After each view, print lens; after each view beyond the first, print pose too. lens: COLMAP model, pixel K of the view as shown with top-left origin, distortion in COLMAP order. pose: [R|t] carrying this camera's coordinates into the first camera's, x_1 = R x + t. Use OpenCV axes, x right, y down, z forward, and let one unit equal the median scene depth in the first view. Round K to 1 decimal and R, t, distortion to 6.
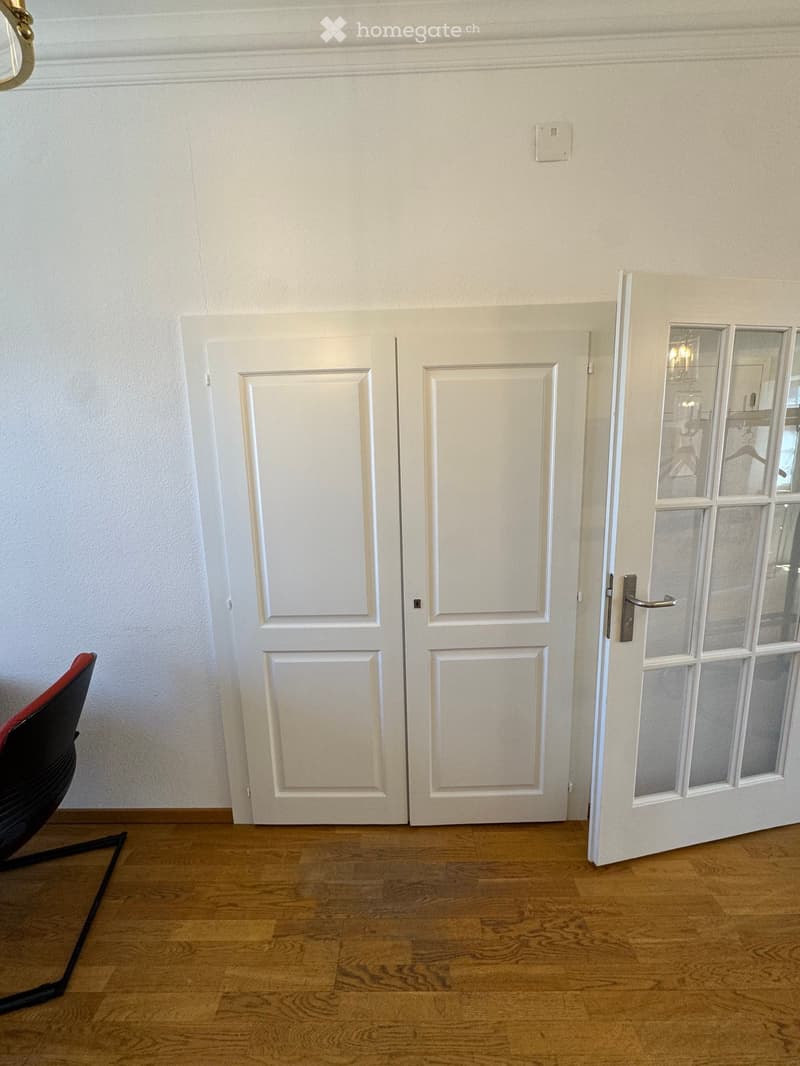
lens RADIAL K [[421.1, 0, 402.7], [0, 421.1, 531.1], [0, 0, 1]] dist [-0.003678, -0.000387]
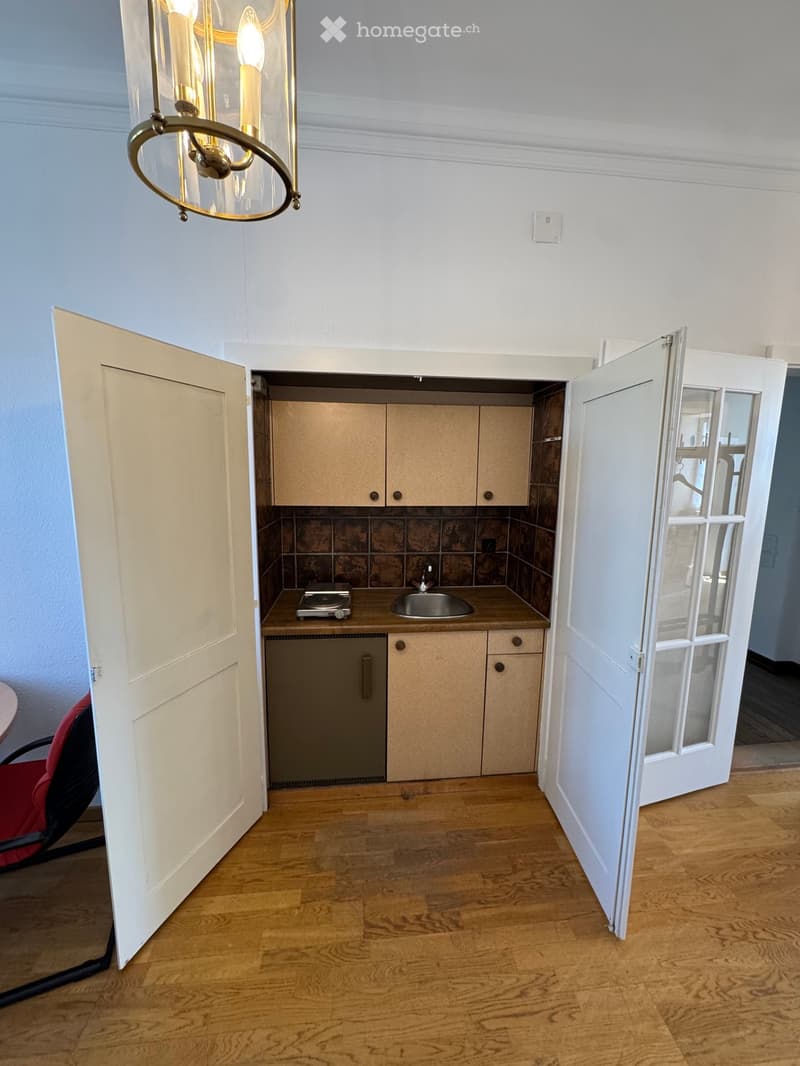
lens RADIAL K [[421.1, 0, 402.7], [0, 421.1, 531.1], [0, 0, 1]] dist [-0.003678, -0.000387]
pose [[0.992487, 0.022998, 0.120167, -0.210358], [-0.020176, 0.999493, -0.024644, 0.005023], [-0.120673, 0.022034, 0.992448, -0.167486]]
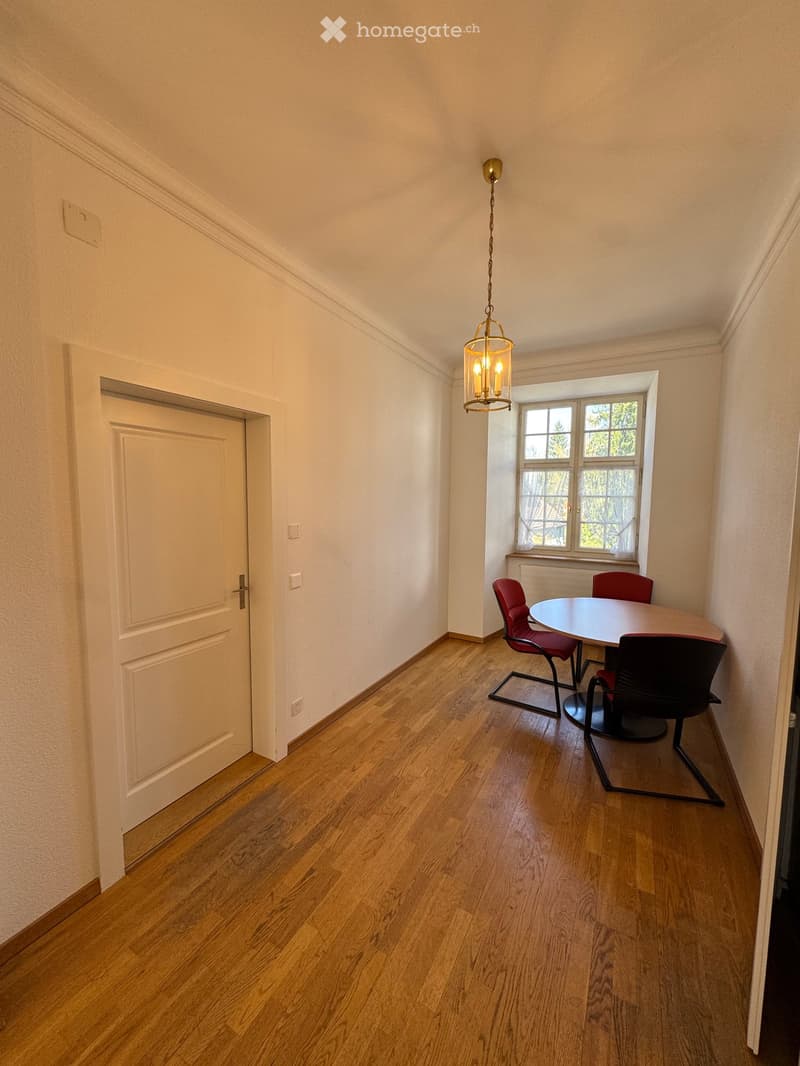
lens RADIAL K [[420.3, 0, 400.0], [0, 420.3, 533.0], [0, 0, 1]] dist [-0.003802, -0.000092]
pose [[-0.472354, 0.096642, -0.876095, 1.049847], [-0.141153, 0.972848, 0.183419, -0.181273], [0.870033, 0.210302, -0.445888, 0.760766]]
